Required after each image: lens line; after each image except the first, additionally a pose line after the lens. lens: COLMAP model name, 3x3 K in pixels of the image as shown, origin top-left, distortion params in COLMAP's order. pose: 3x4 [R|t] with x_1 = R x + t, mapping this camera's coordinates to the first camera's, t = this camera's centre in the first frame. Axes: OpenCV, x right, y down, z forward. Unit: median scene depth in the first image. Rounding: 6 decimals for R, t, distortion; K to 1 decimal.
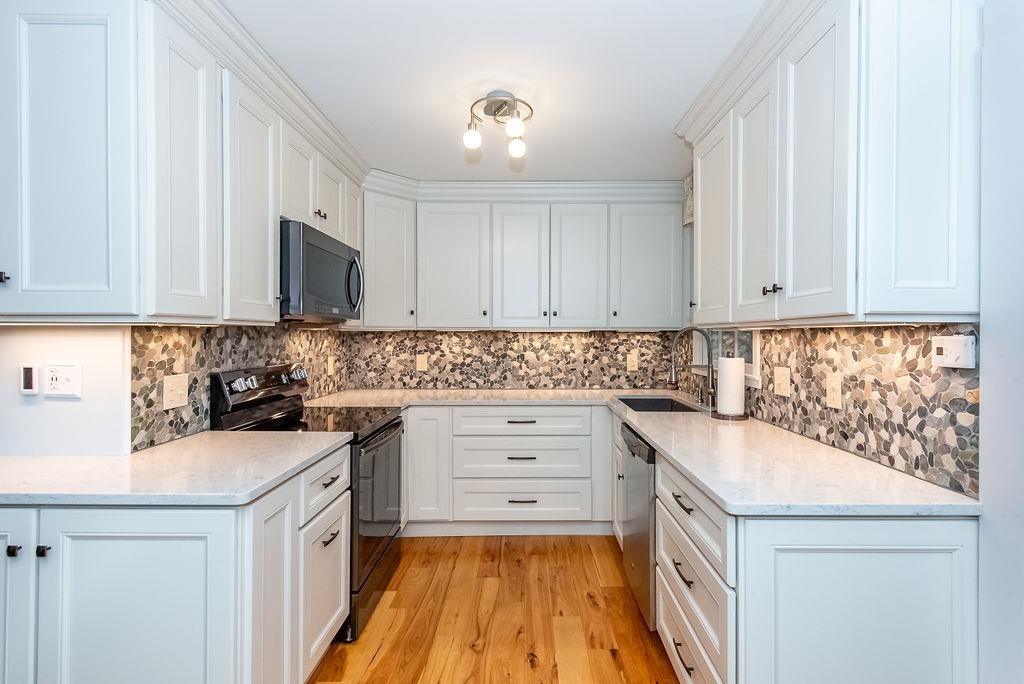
lens RADIAL K [[487.5, 0, 528.9], [0, 487.5, 337.5], [0, 0, 1]] dist [0.000065, -0.000547]
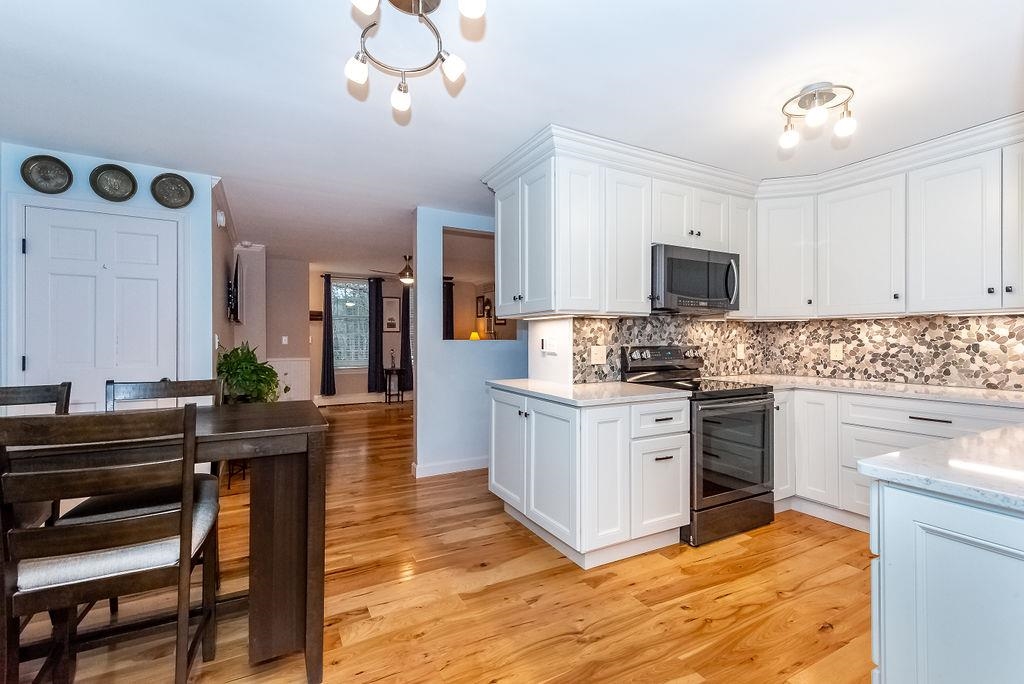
lens RADIAL K [[453.3, 0, 514.4], [0, 453.3, 340.5], [0, 0, 1]] dist [0.012810, -0.000537]
pose [[0.471258, 0.000627, -0.881995, 0.489076], [-0.001998, 0.999998, -0.000356, 0.050016], [0.881993, 0.001930, 0.471258, -0.034013]]
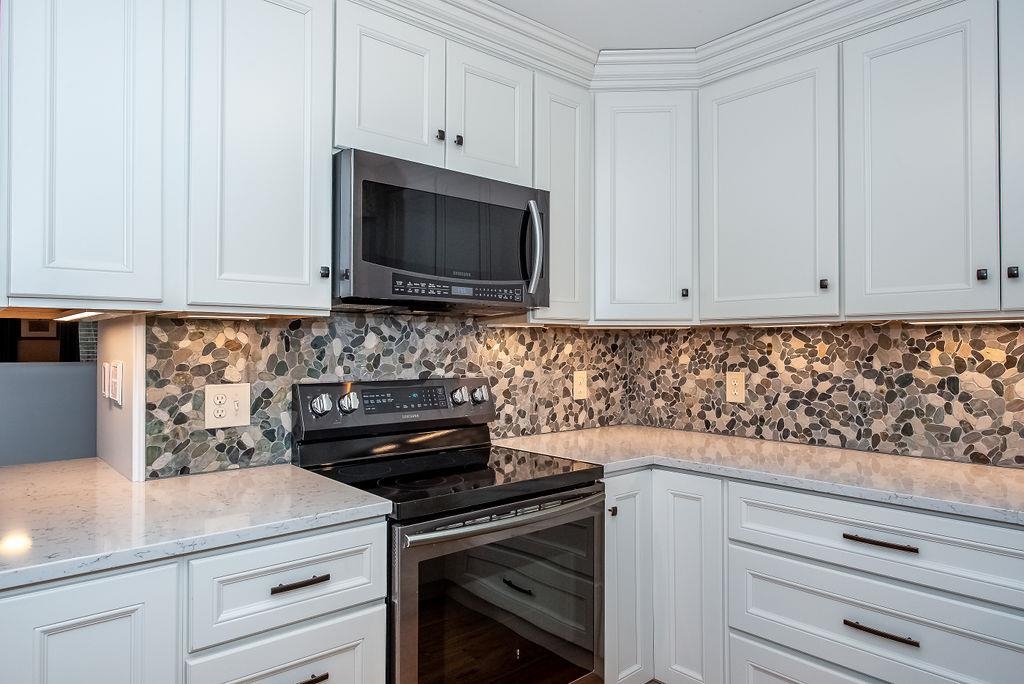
lens RADIAL K [[652.6, 0, 512.0], [0, 652.6, 342.0], [0, 0, 1]] dist [0.007182, 0.000720]
pose [[0.652641, -0.006424, -0.757640, 0.277951], [-0.003622, 0.999926, -0.011599, 0.018688], [0.757659, 0.010314, 0.652569, 0.570361]]
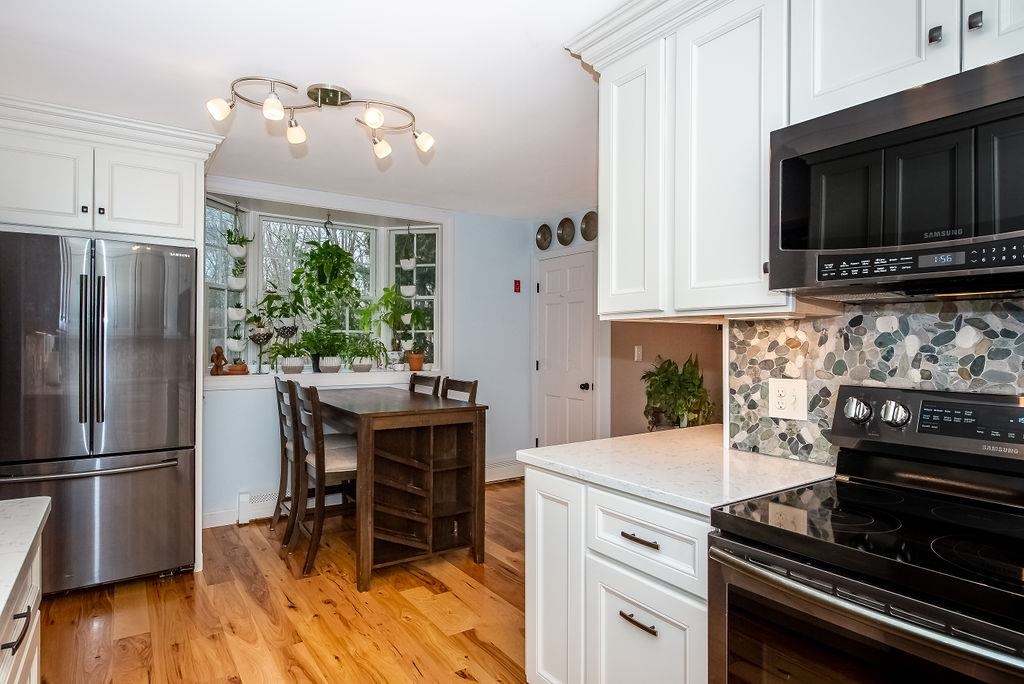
lens RADIAL K [[579.8, 0, 518.7], [0, 579.8, 340.6], [0, 0, 1]] dist [-0.003889, -0.001167]
pose [[-0.825991, -0.010095, -0.563593, 0.161606], [-0.011692, 0.999931, -0.000774, 0.016044], [0.563562, 0.005951, -0.826052, 1.309502]]
